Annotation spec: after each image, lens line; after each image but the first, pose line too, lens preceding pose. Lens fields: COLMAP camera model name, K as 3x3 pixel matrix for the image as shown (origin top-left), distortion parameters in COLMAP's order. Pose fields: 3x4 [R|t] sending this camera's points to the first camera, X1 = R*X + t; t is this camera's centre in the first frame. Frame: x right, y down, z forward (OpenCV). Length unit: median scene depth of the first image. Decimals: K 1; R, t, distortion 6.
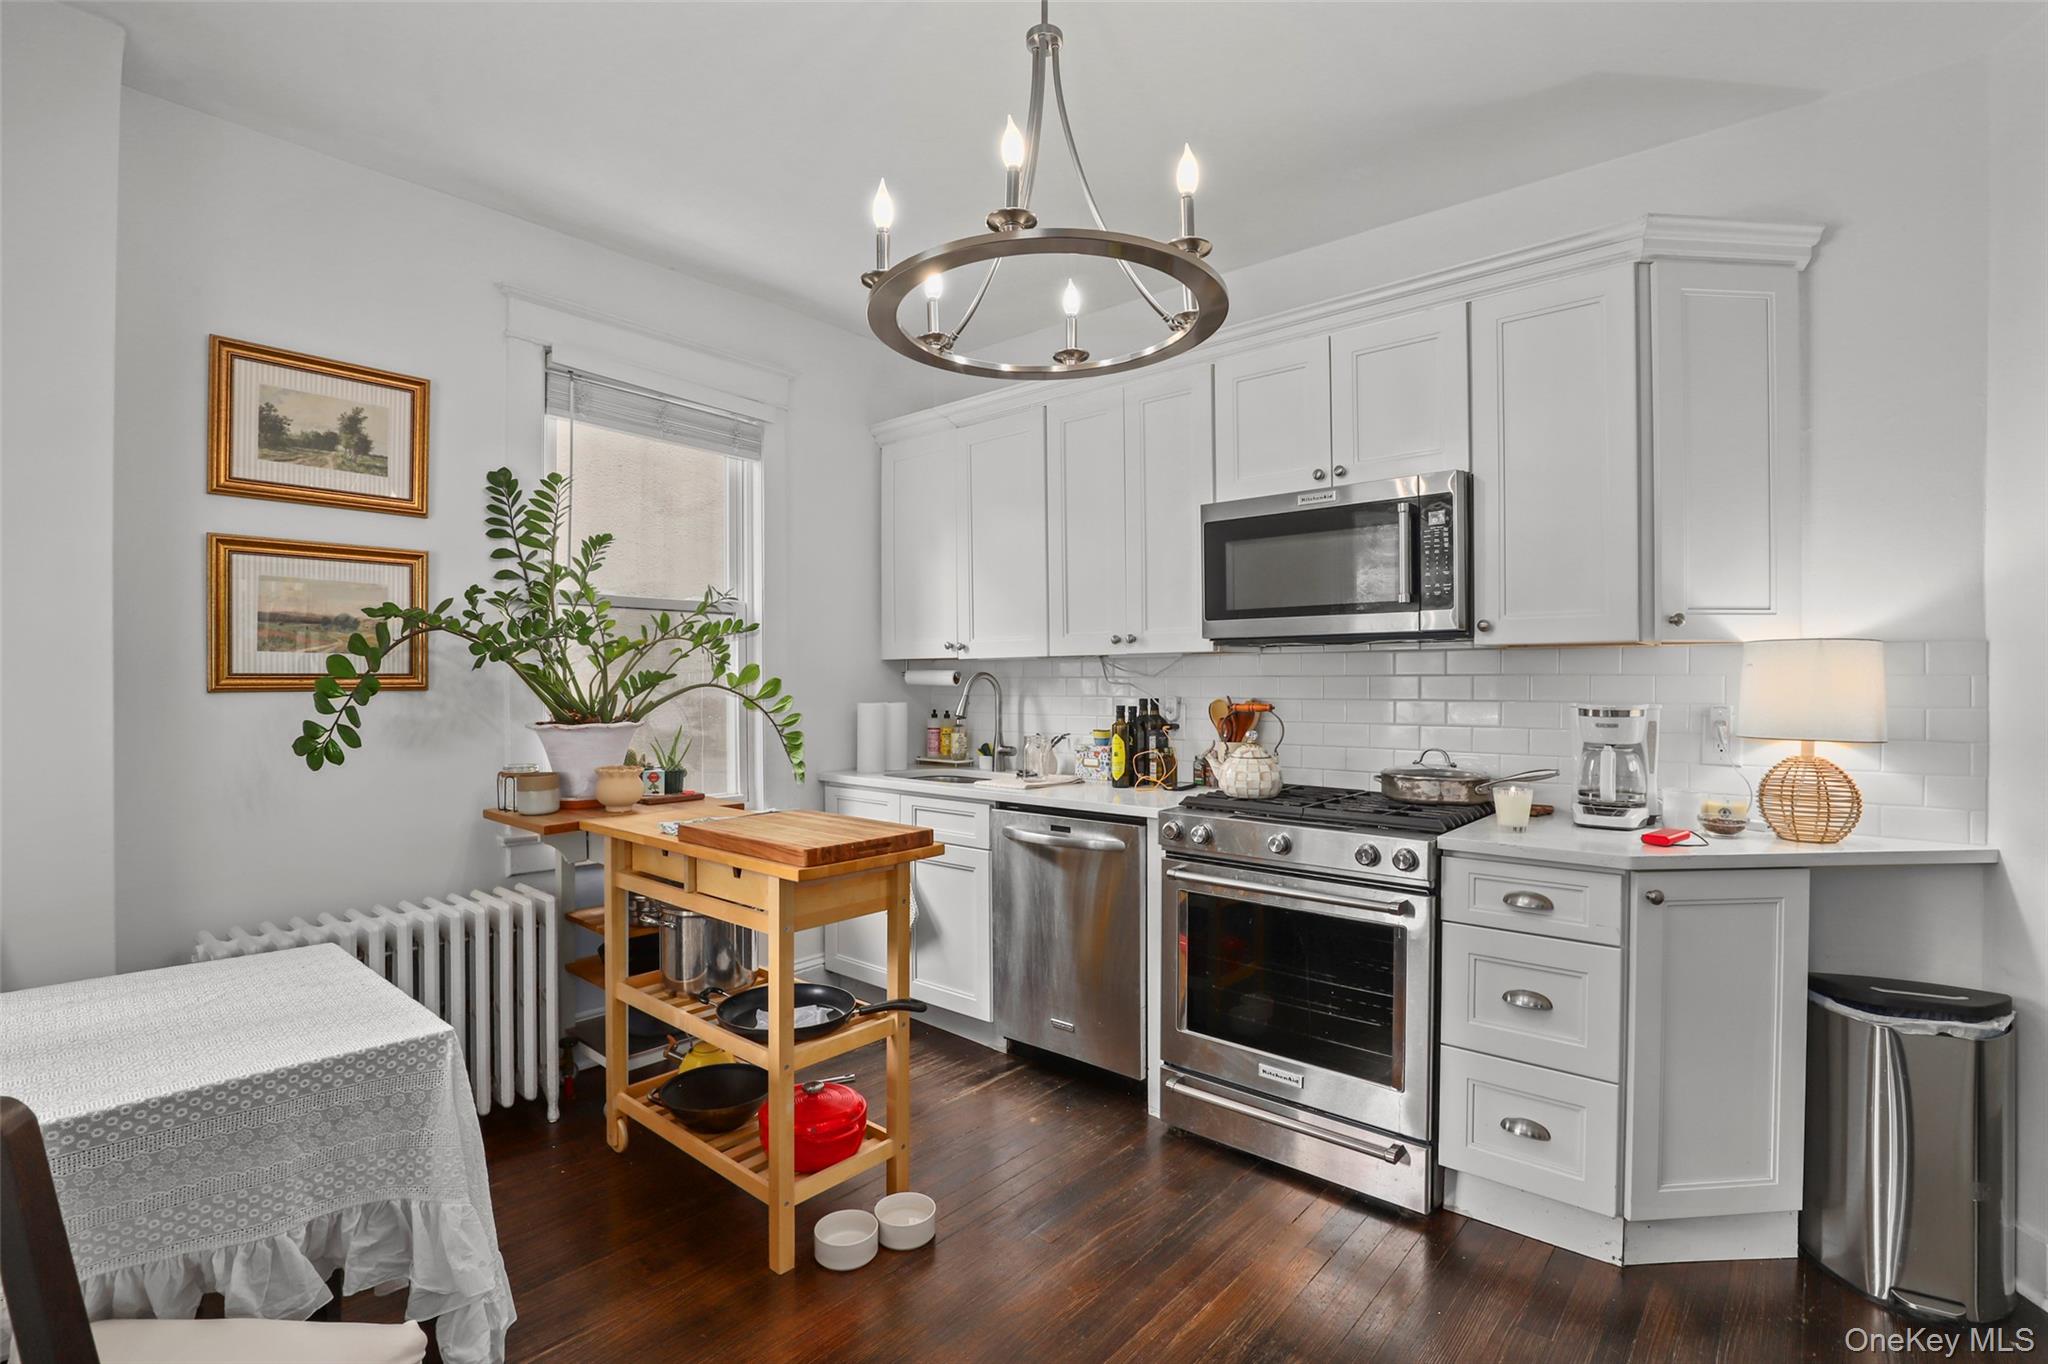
lens RADIAL K [[944.7, 0, 1025.1], [0, 944.7, 676.4], [0, 0, 1]] dist [-0.015589, -0.000149]
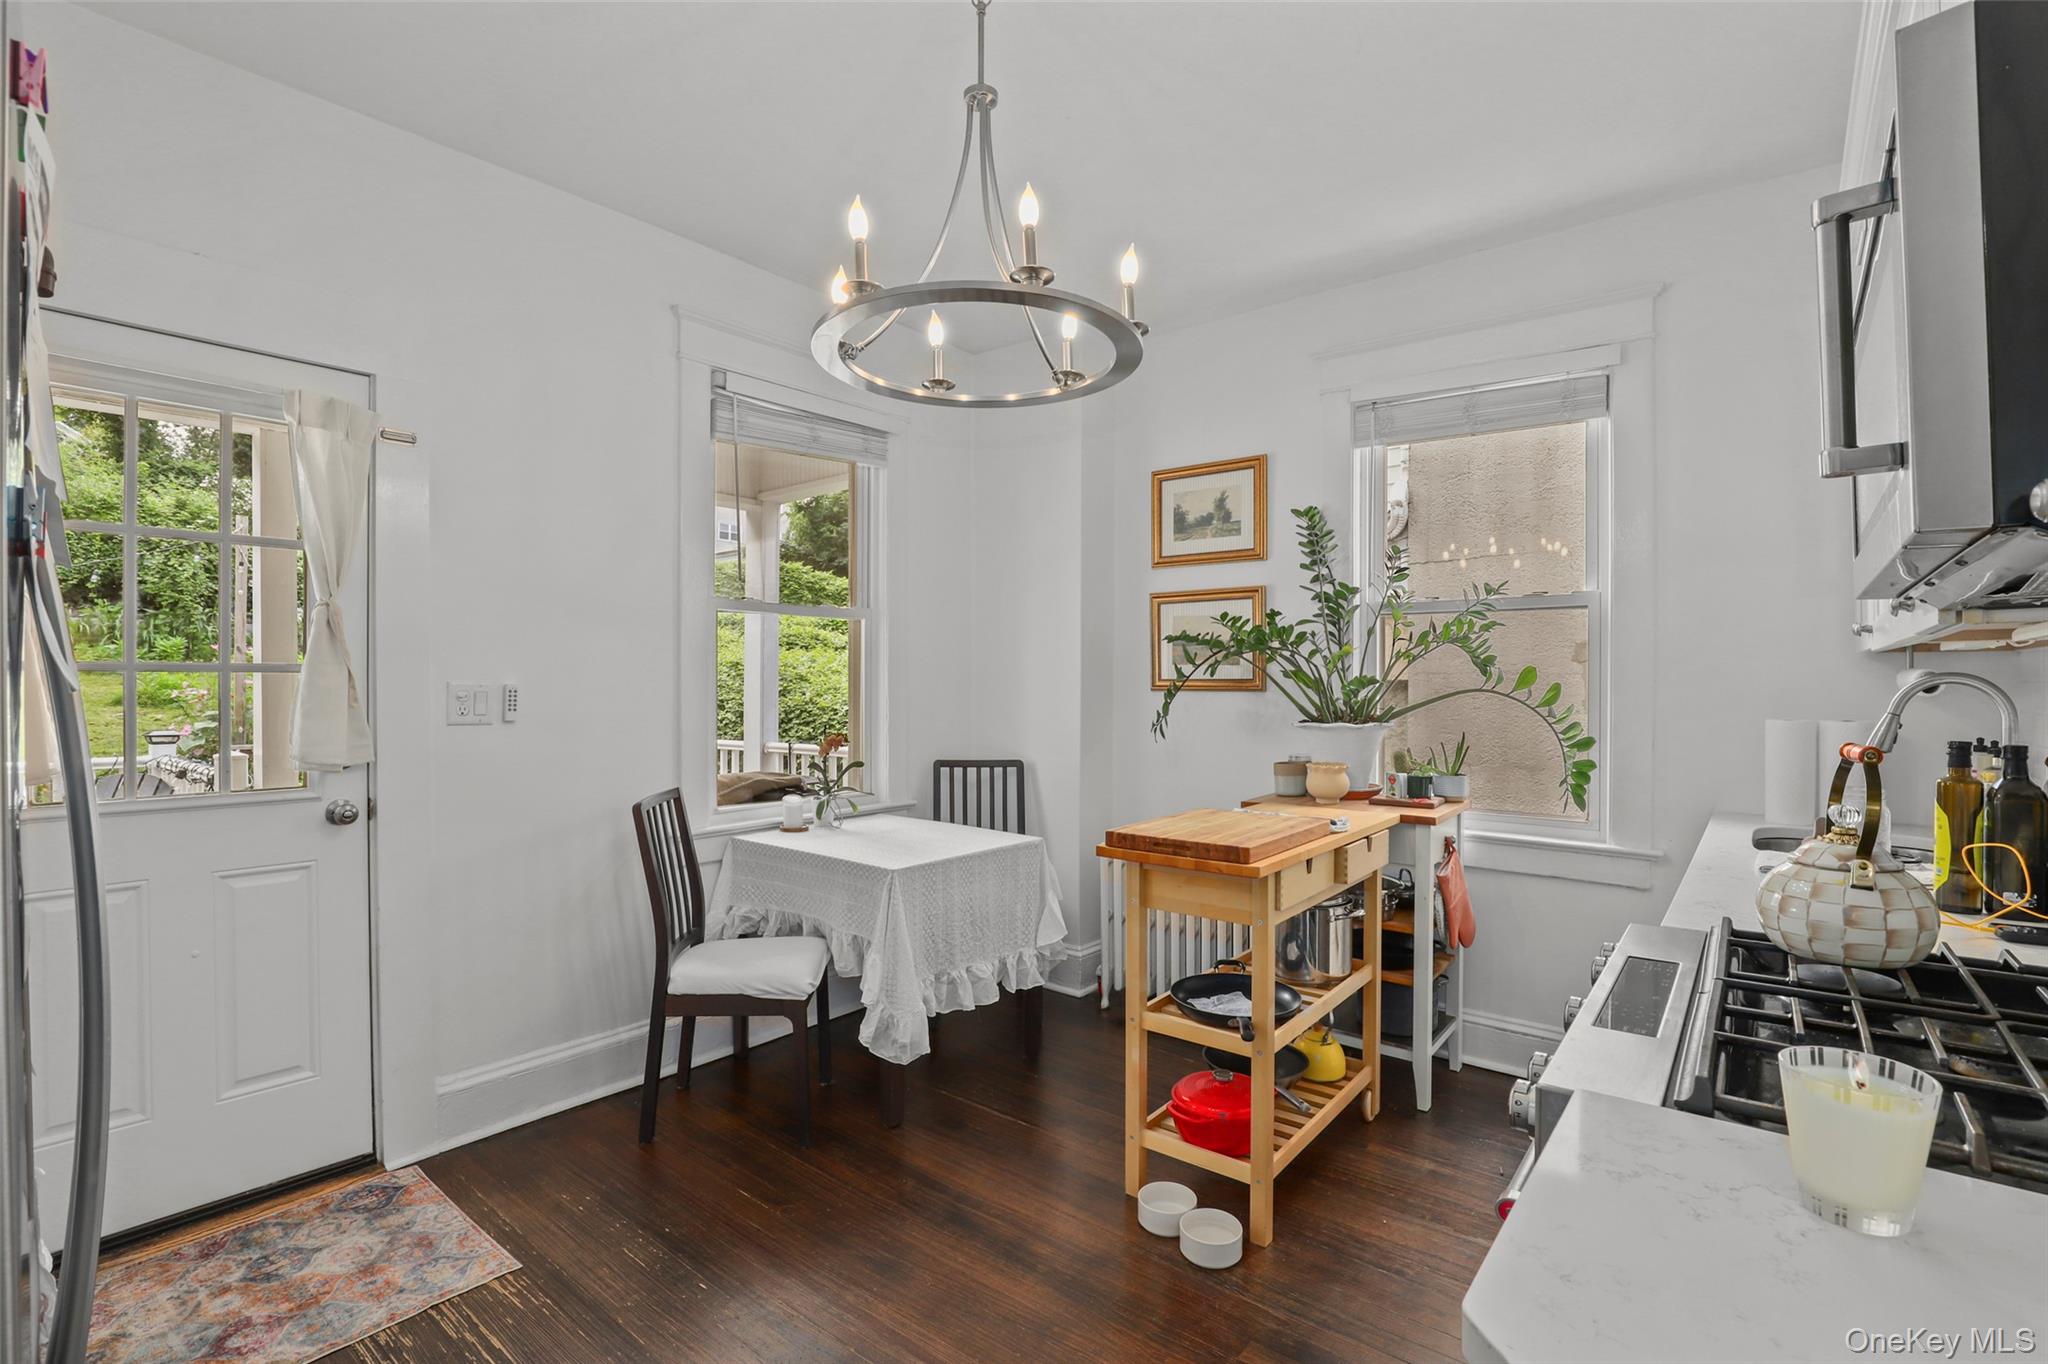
lens RADIAL K [[944.7, 0, 1019.2], [0, 944.7, 680.8], [0, 0, 1]] dist [-0.015589, -0.000149]
pose [[0.035455, 0.000308, -0.999371, 0.703324], [-0.005353, 0.999986, 0.000118, 0.002369], [0.999357, 0.005346, 0.035456, 0.637973]]
